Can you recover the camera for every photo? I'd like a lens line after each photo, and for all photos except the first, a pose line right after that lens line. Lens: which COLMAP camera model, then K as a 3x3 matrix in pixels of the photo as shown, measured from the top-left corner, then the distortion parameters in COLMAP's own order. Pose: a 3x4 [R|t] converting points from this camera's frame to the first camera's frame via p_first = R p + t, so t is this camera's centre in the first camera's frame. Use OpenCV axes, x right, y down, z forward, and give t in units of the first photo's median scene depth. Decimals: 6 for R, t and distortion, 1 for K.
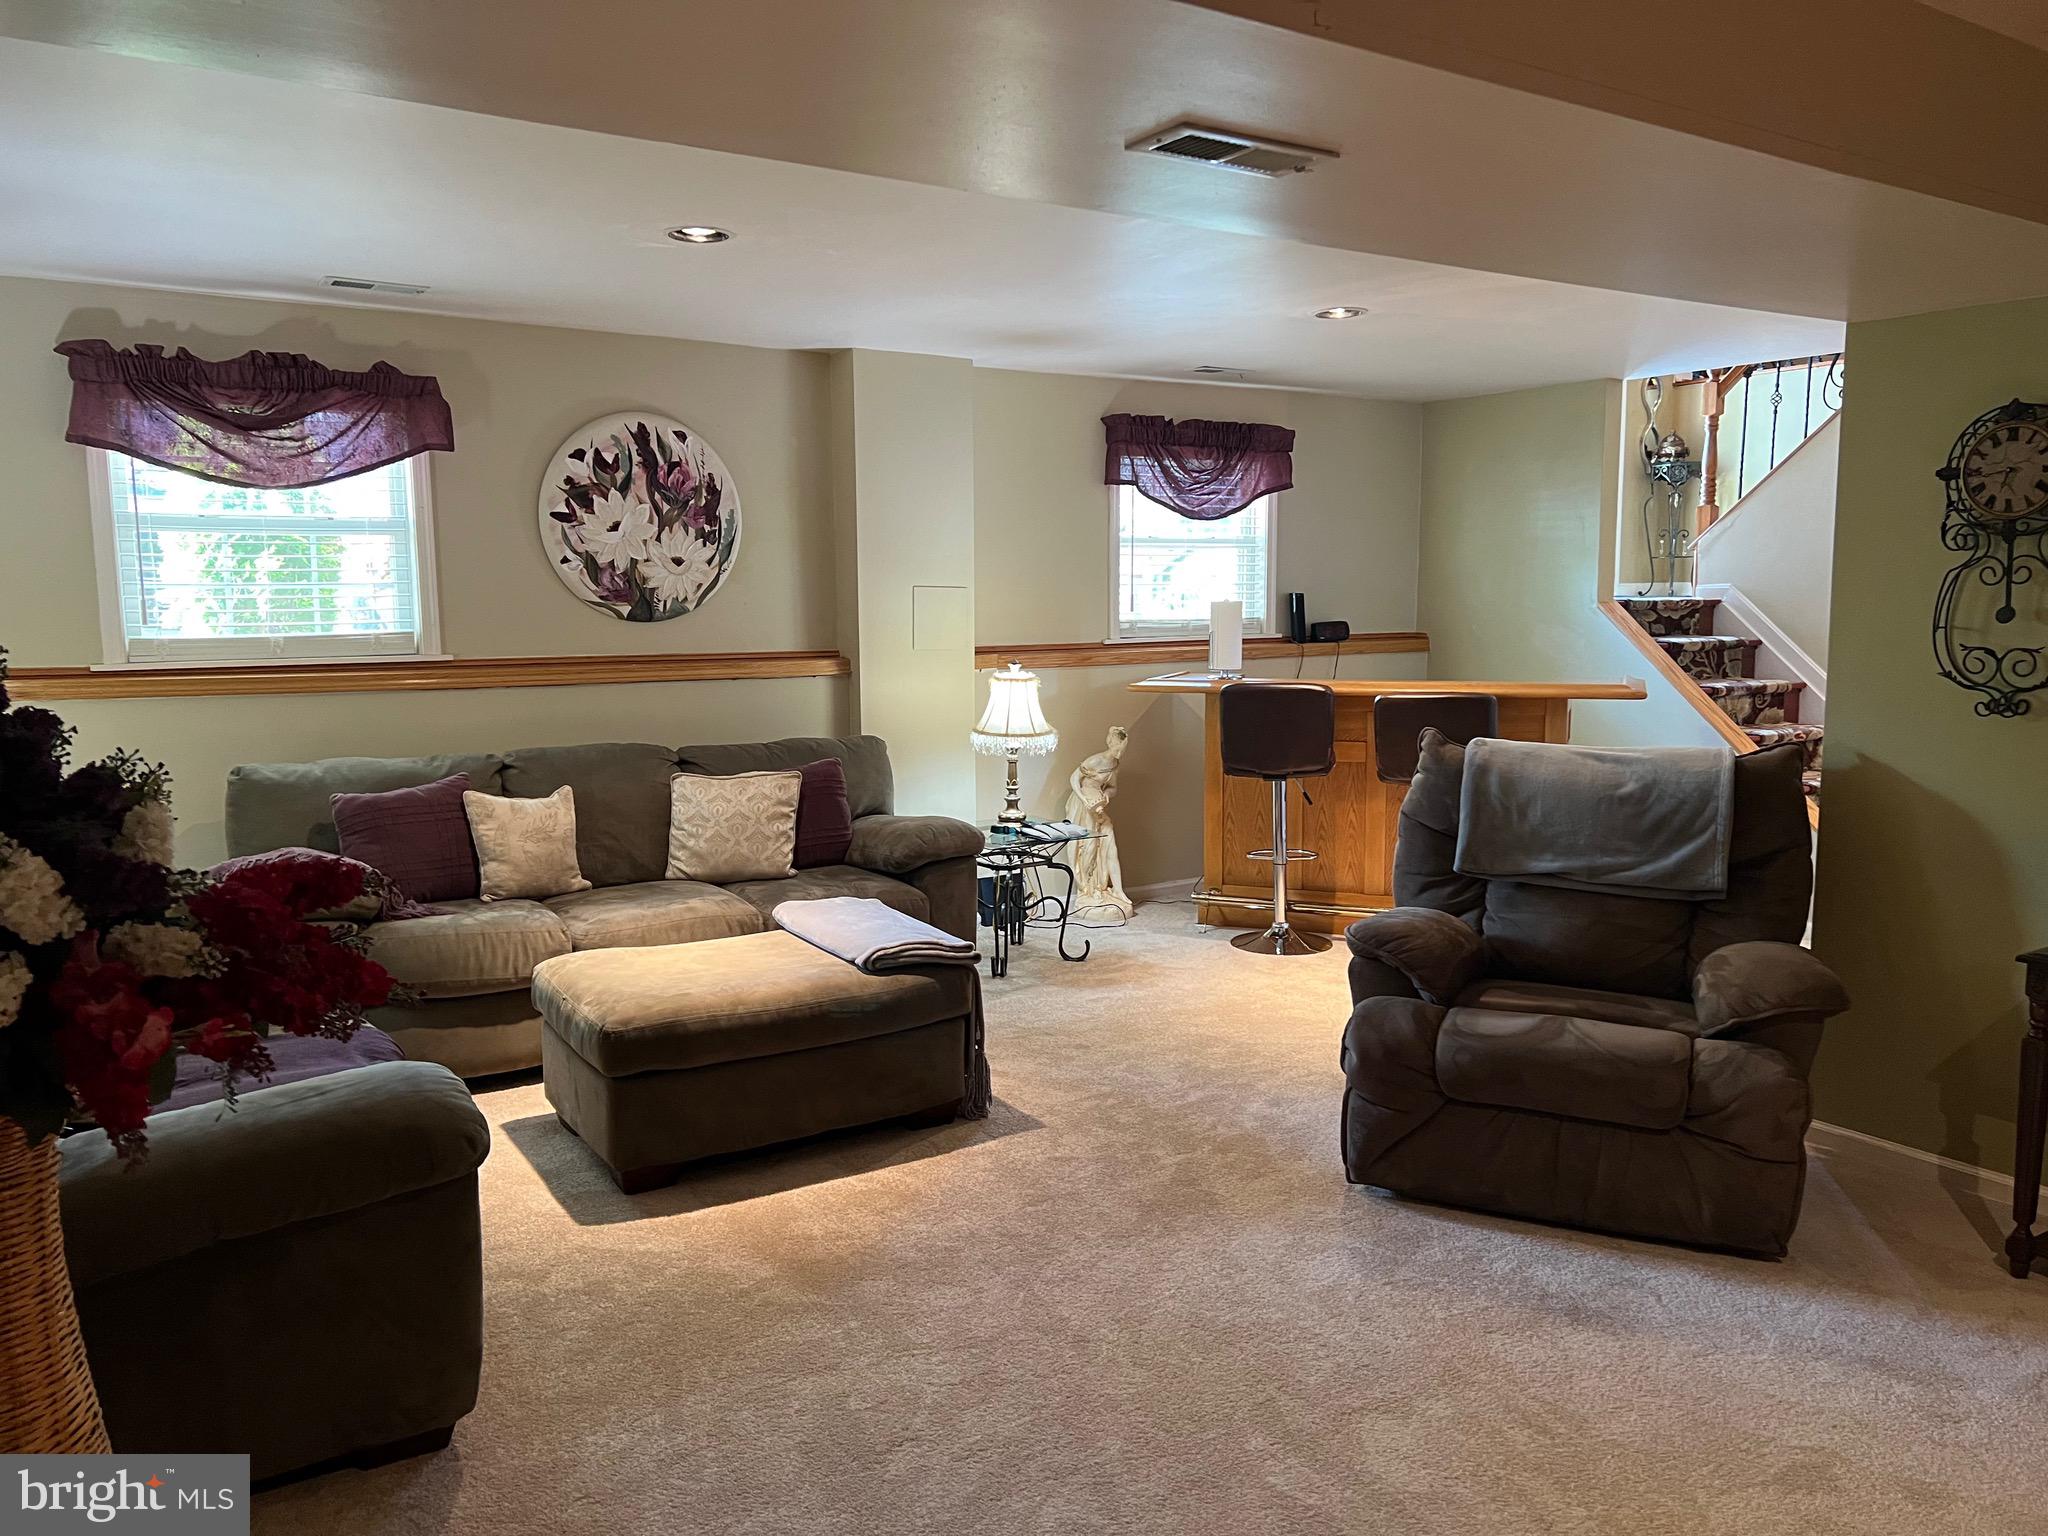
lens RADIAL K [[1519.9, 0, 1034.1], [0, 1519.9, 781.2], [0, 0, 1]] dist [0.045508, -0.055964]
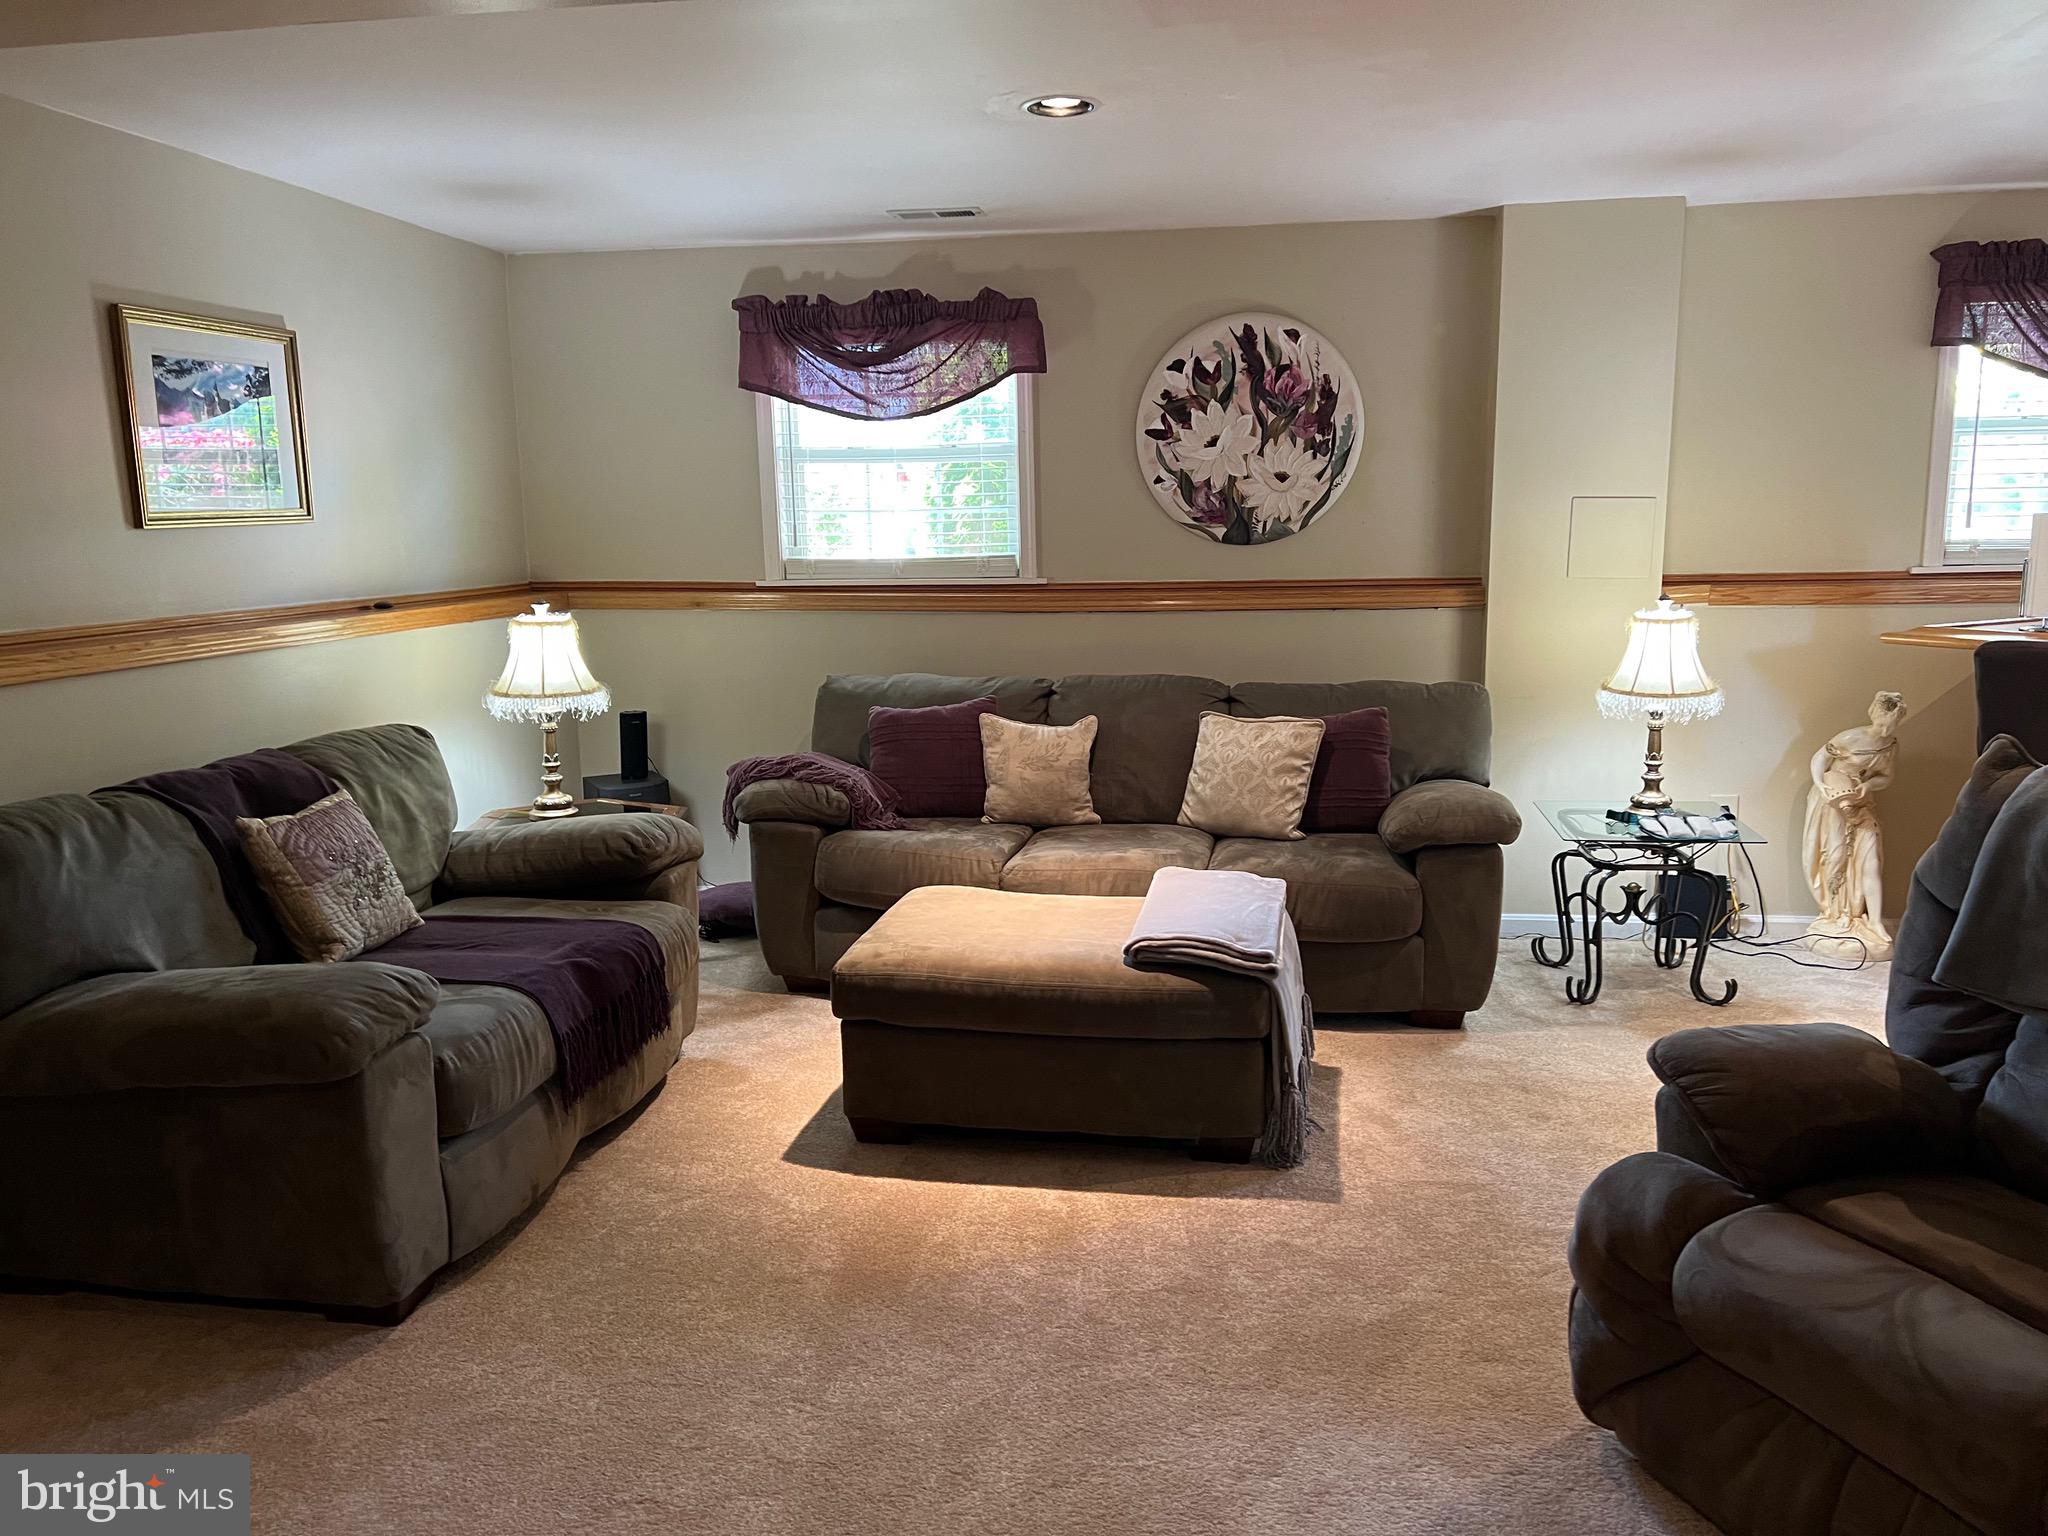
lens RADIAL K [[1530.4, 0, 1024.0], [0, 1530.4, 768.0], [0, 0, 1]] dist [0.141816, -0.213587]
pose [[0.739535, 0.103516, -0.665110, 0.309414], [-0.071838, 0.994599, 0.074920, -0.033223], [0.669273, -0.007626, 0.742977, 0.238870]]
